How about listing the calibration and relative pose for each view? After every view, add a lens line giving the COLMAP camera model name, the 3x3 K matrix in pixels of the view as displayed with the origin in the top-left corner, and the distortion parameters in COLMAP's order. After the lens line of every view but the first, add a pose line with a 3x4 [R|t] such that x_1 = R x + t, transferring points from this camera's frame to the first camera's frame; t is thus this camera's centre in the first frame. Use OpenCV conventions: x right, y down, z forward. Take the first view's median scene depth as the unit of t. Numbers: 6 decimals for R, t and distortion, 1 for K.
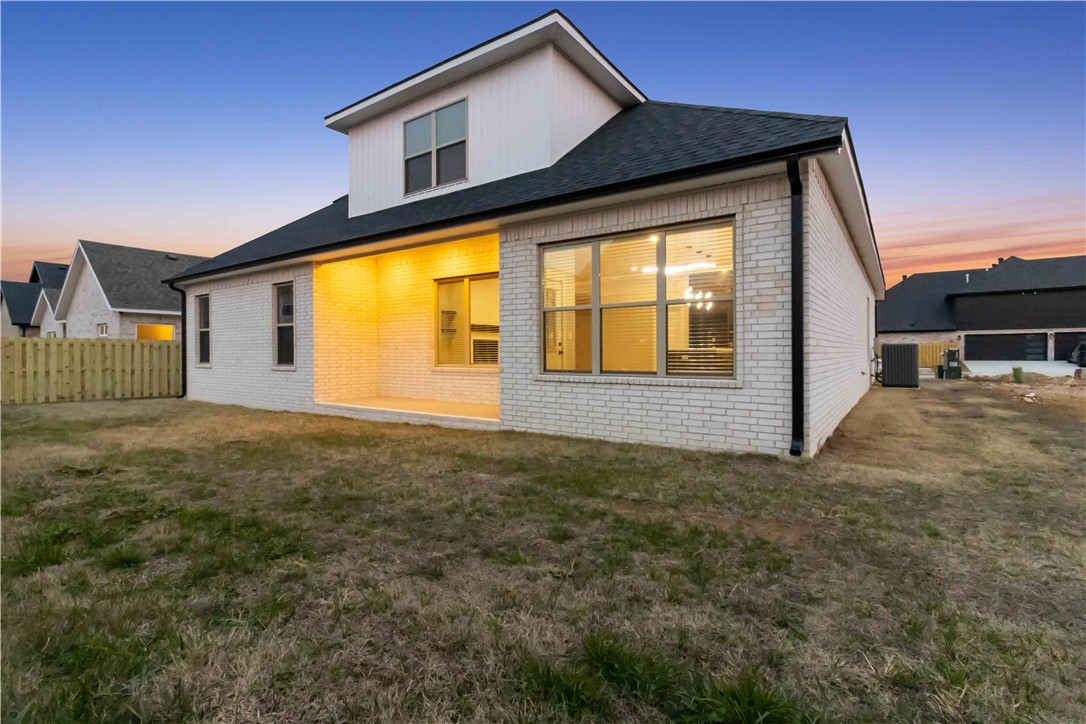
lens RADIAL K [[512.9, 0, 549.8], [0, 512.9, 350.9], [0, 0, 1]] dist [0.003452, 0.000790]
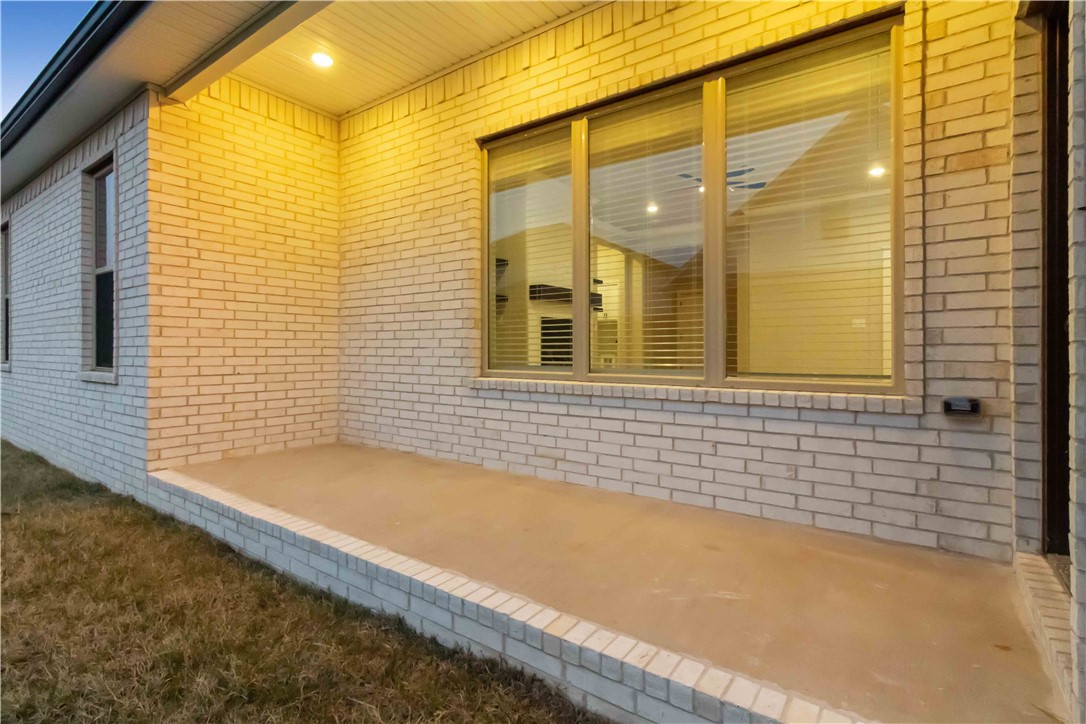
lens RADIAL K [[512.9, 0, 549.8], [0, 512.9, 350.9], [0, 0, 1]] dist [0.003452, 0.000790]
pose [[0.999927, 0.005880, -0.010584, -0.170228], [-0.005836, 0.999974, 0.004161, 0.010799], [0.010608, -0.004099, 0.999935, 0.629589]]
